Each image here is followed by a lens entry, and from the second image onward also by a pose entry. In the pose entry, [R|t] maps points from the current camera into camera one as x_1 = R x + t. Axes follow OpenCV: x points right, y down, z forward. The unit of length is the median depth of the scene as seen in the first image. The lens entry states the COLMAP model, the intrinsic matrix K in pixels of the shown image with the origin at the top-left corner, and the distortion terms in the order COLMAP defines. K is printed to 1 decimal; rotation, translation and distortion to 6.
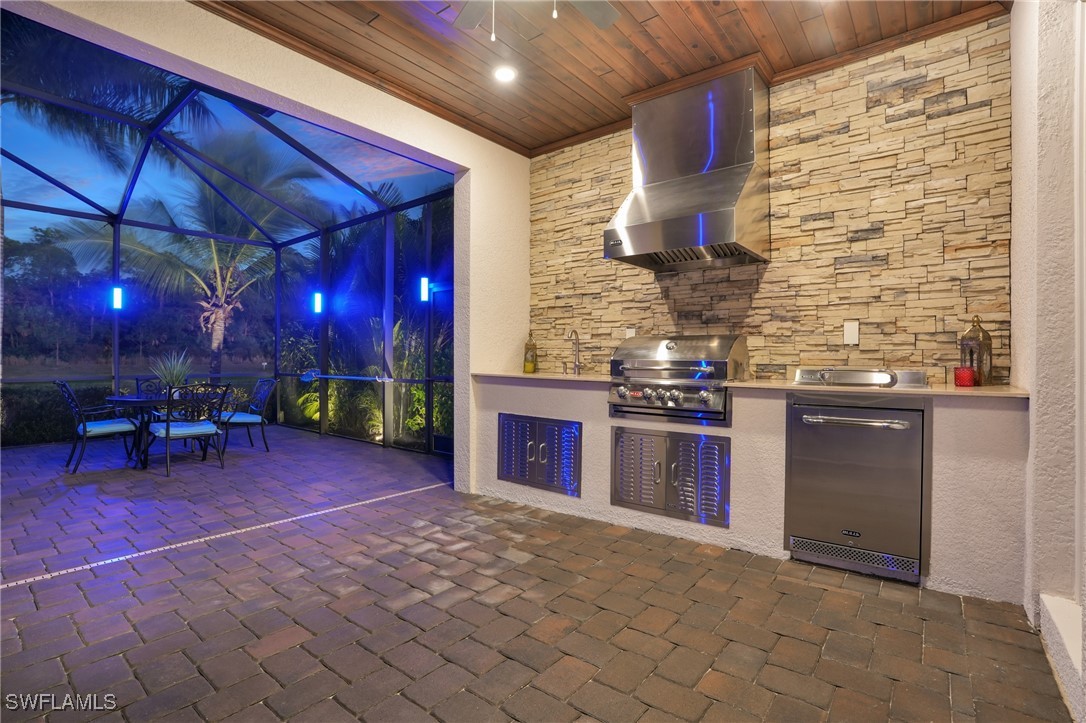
lens RADIAL K [[498.7, 0, 543.0], [0, 498.7, 361.5], [0, 0, 1]] dist [-0.046192, 0.001058]
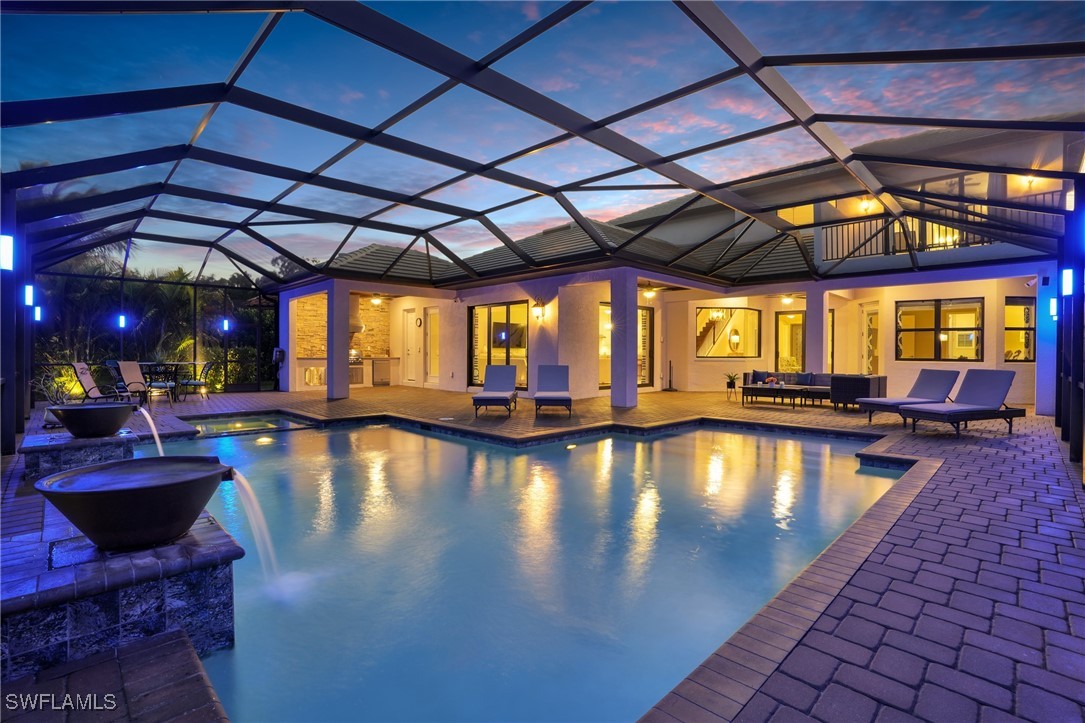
lens RADIAL K [[498.2, 0, 542.5], [0, 498.2, 361.5], [0, 0, 1]] dist [-0.046192, 0.001058]
pose [[0.115597, -0.017348, 0.993145, -4.499929], [0.012372, 0.999795, 0.016025, 0.022932], [-0.993219, 0.010435, 0.115788, -1.491611]]
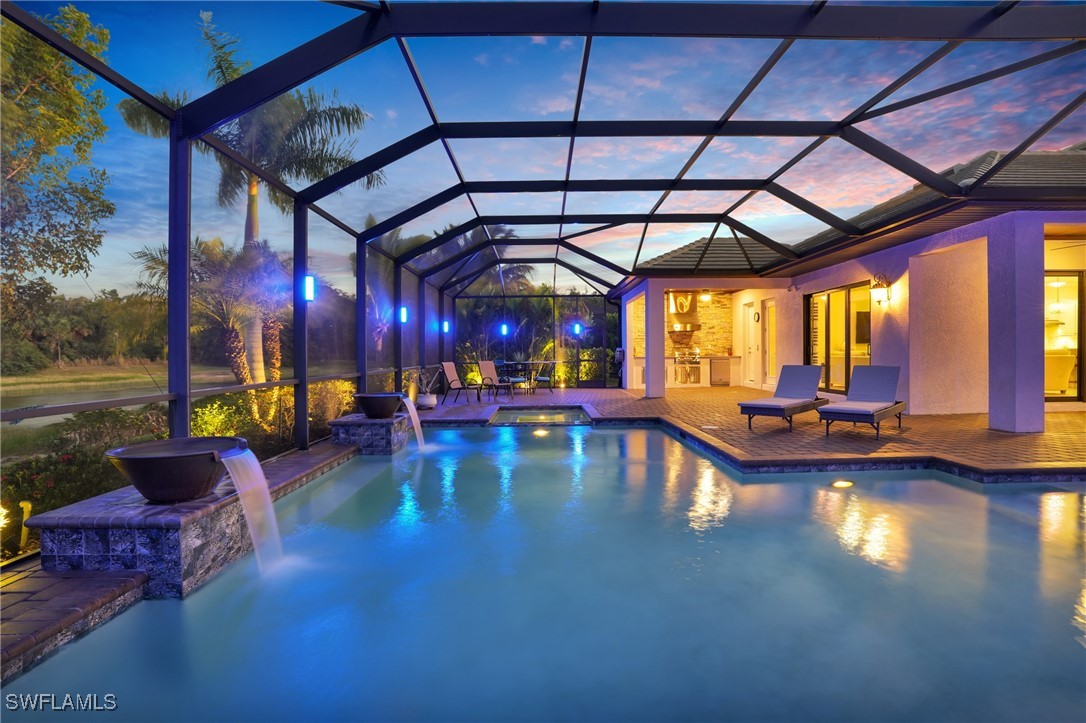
lens RADIAL K [[498.7, 0, 543.0], [0, 498.7, 361.5], [0, 0, 1]] dist [-0.046192, 0.001058]
pose [[0.772961, -0.019660, 0.634149, -4.021409], [0.021489, 0.999758, 0.004802, 0.032459], [-0.634090, 0.009915, 0.773196, -1.912978]]
